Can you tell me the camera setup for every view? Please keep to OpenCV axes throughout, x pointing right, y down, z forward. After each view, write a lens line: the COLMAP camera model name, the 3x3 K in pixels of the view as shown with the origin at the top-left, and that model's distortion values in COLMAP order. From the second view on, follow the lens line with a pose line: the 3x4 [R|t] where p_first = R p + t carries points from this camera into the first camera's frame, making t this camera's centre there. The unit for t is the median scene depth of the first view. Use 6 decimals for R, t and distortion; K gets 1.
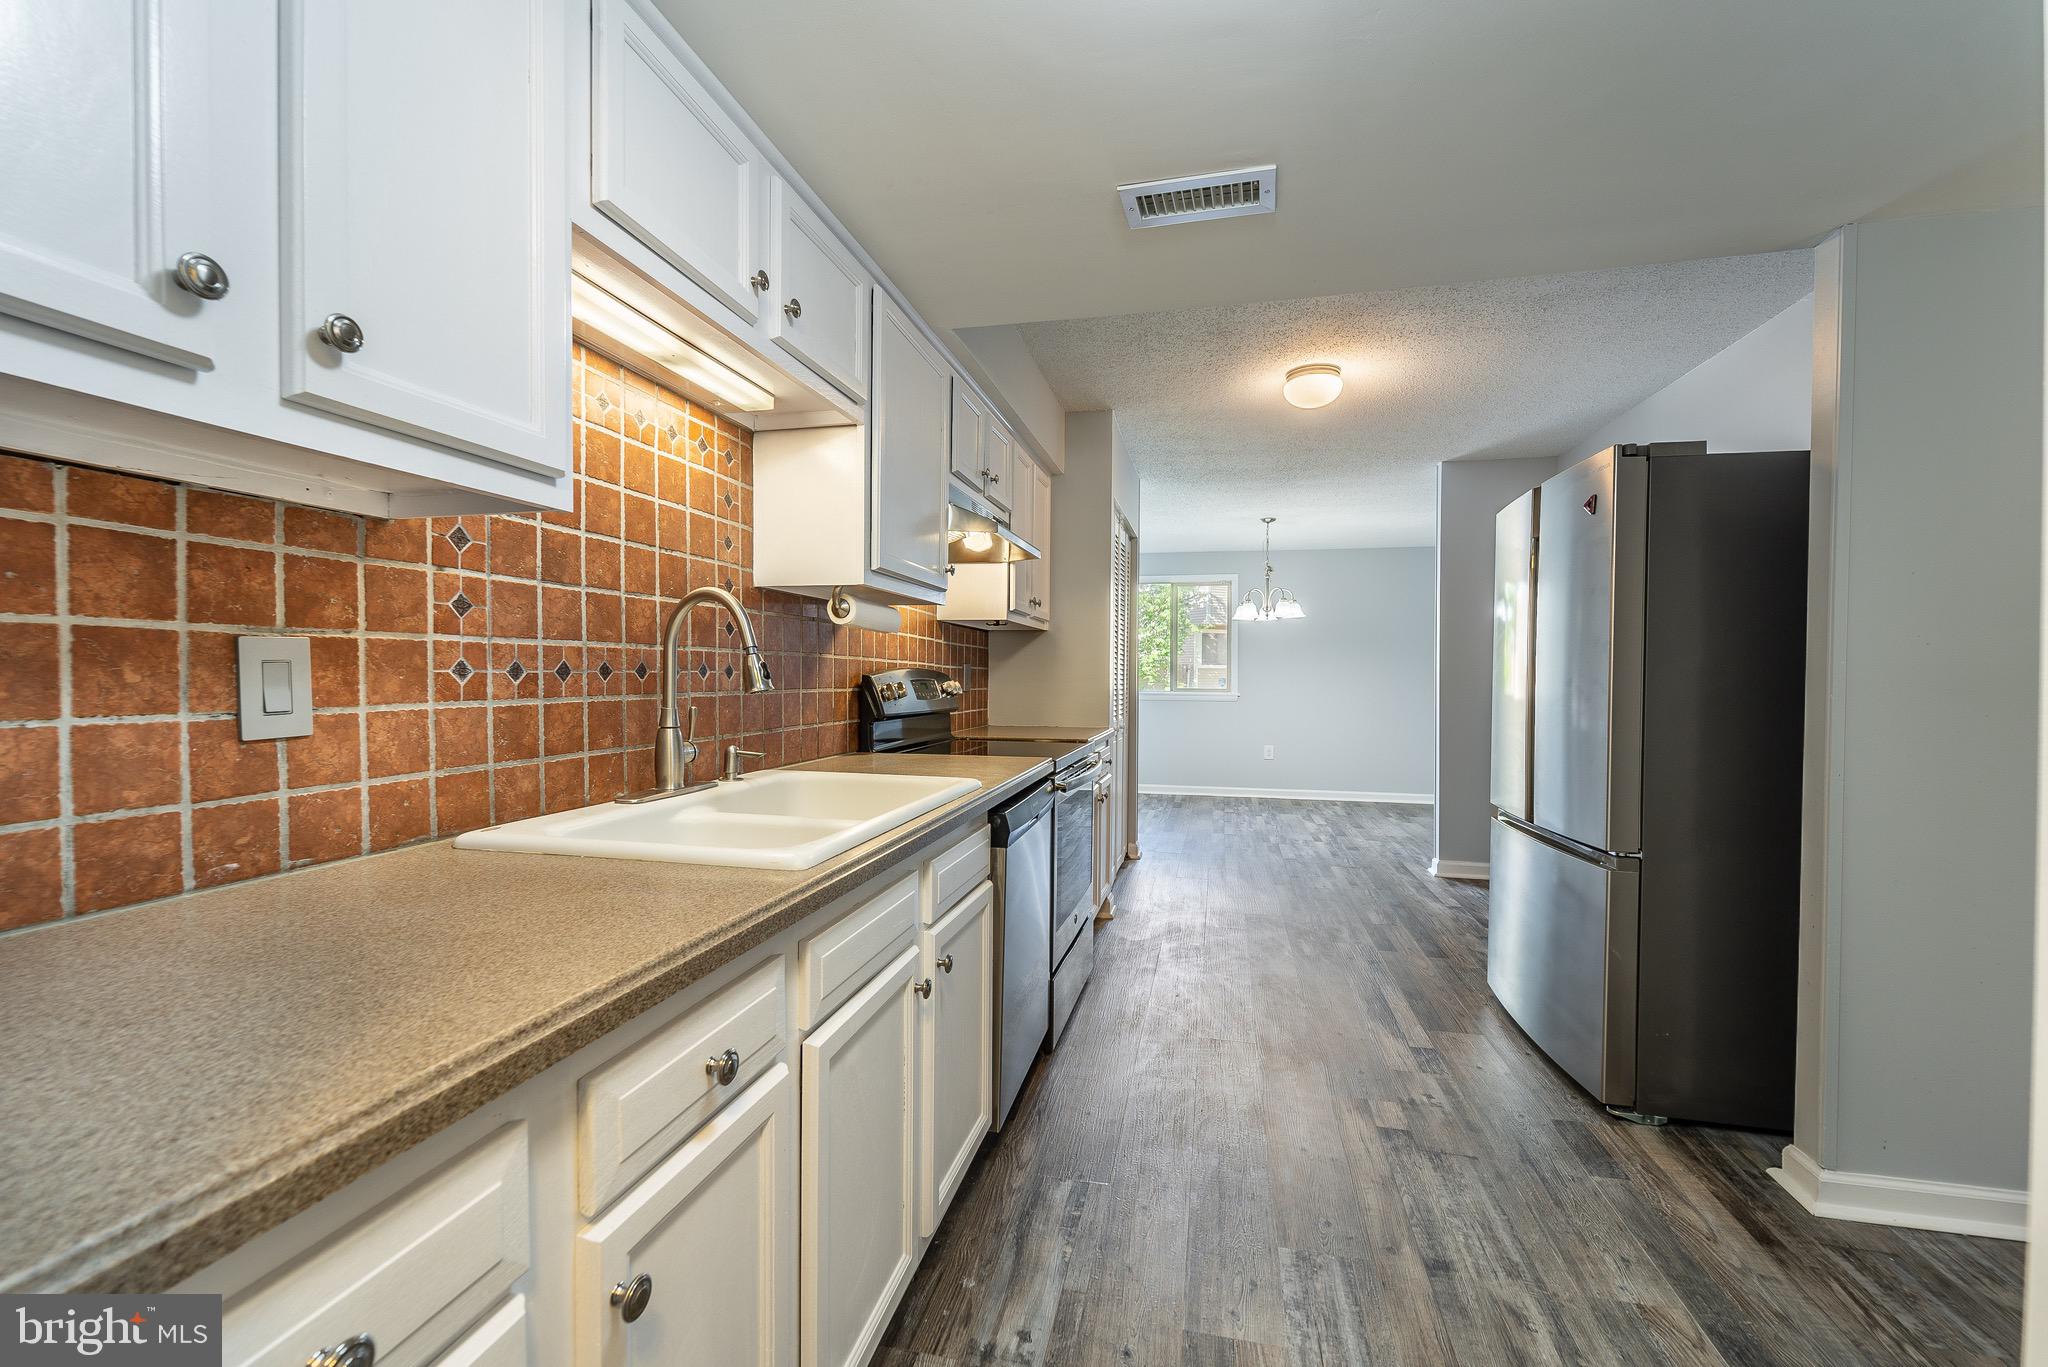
lens RADIAL K [[836.2, 0, 1031.7], [0, 836.2, 687.4], [0, 0, 1]] dist [0.000582, -0.001802]
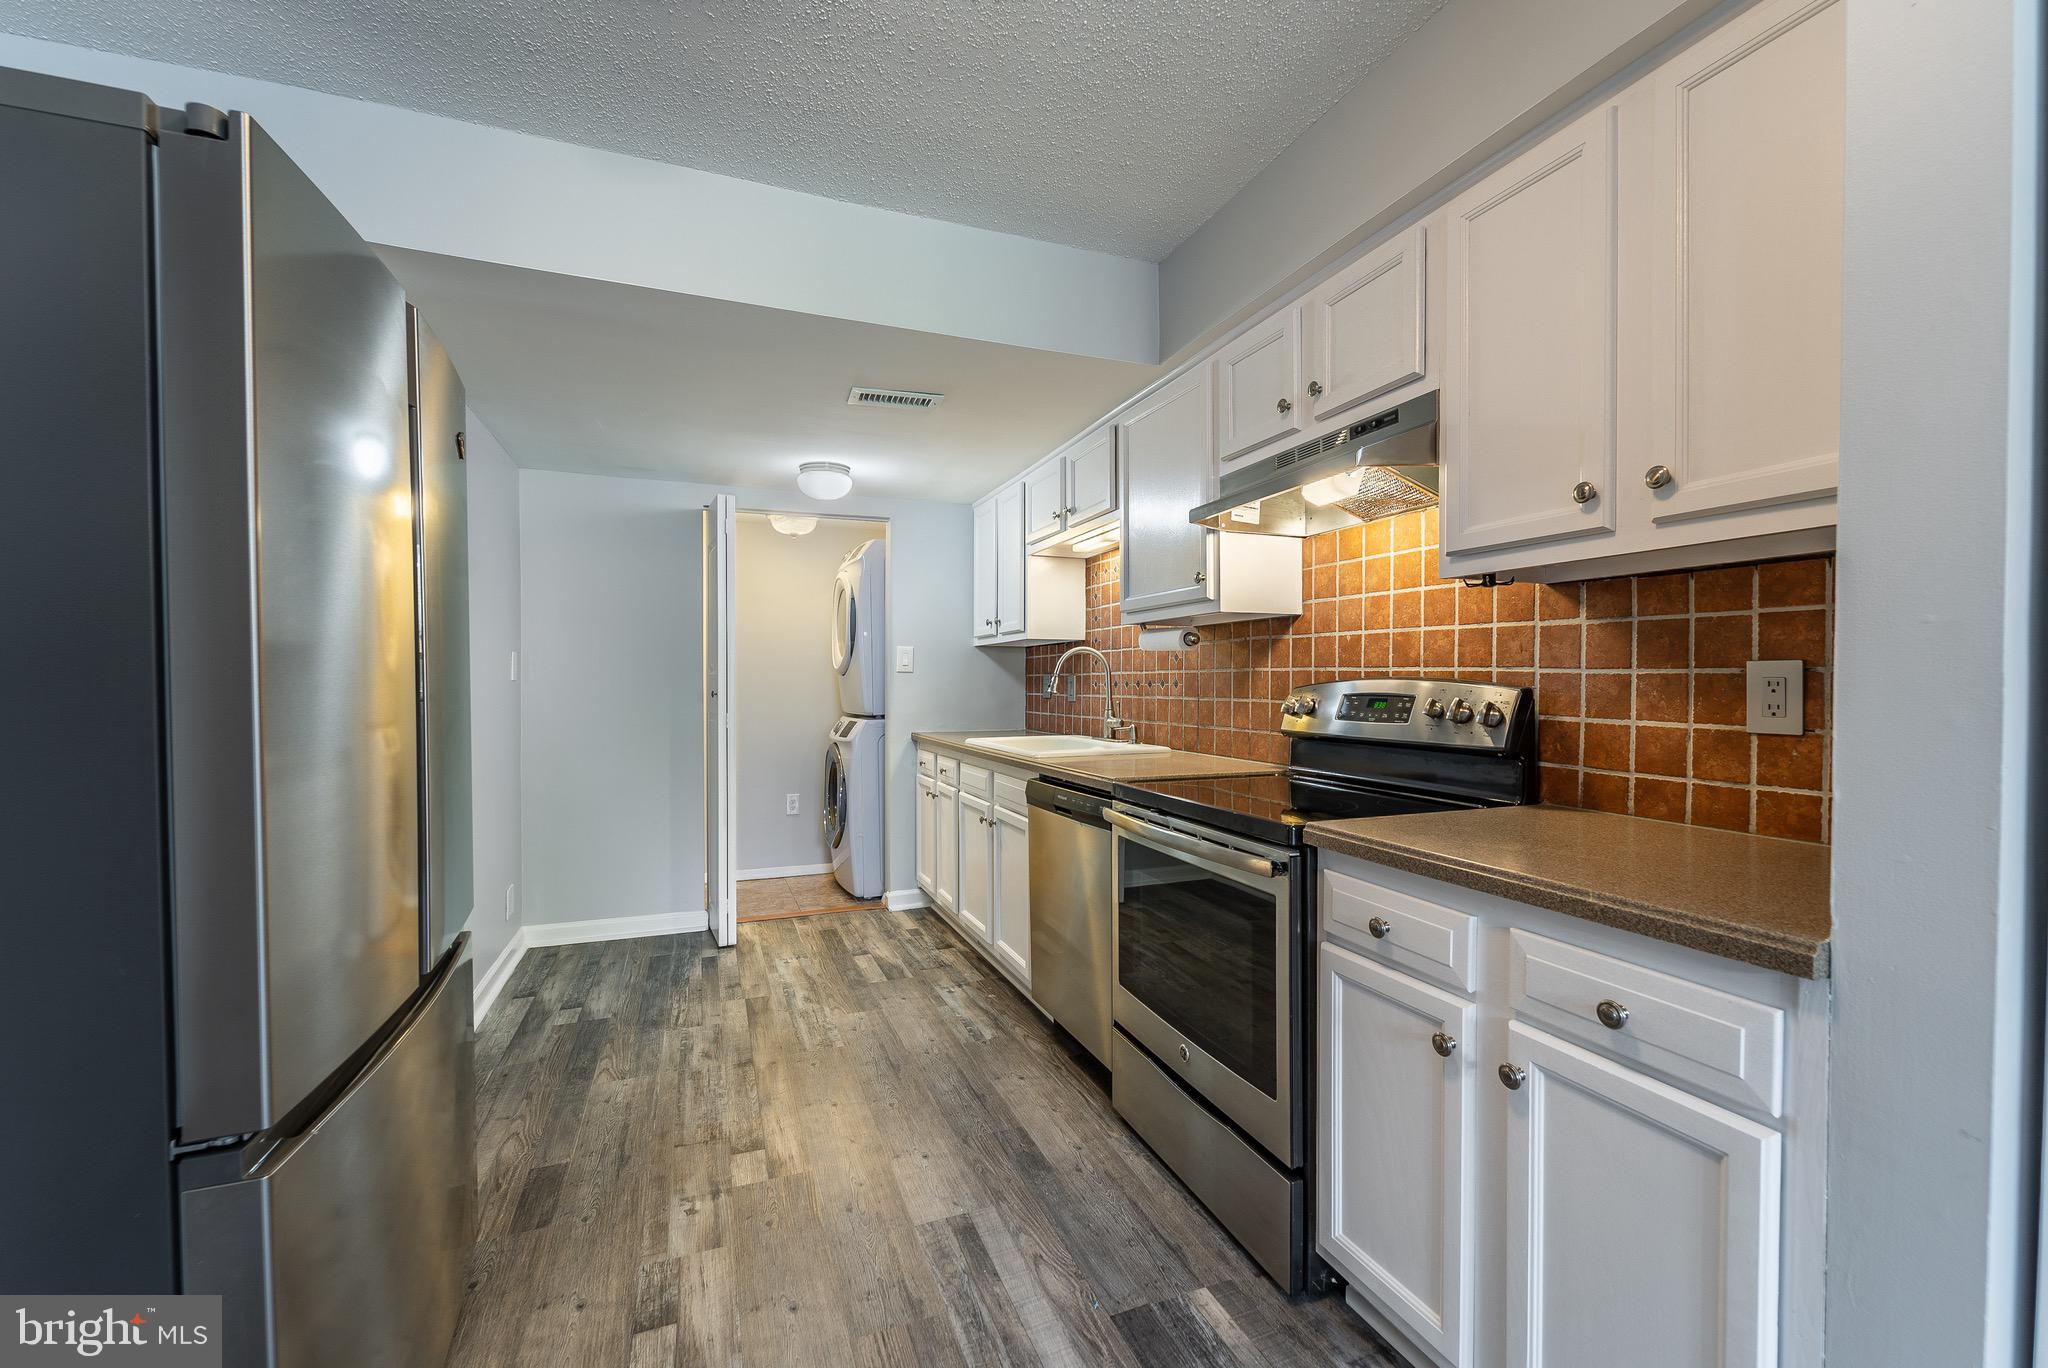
lens RADIAL K [[836.2, 0, 1032.1], [0, 836.2, 689.7], [0, 0, 1]] dist [0.000582, -0.001802]
pose [[-0.825725, 0.003305, -0.564063, 0.673664], [-0.009762, 0.999749, 0.020149, -0.032884], [0.563988, 0.022144, -0.825486, 1.887268]]
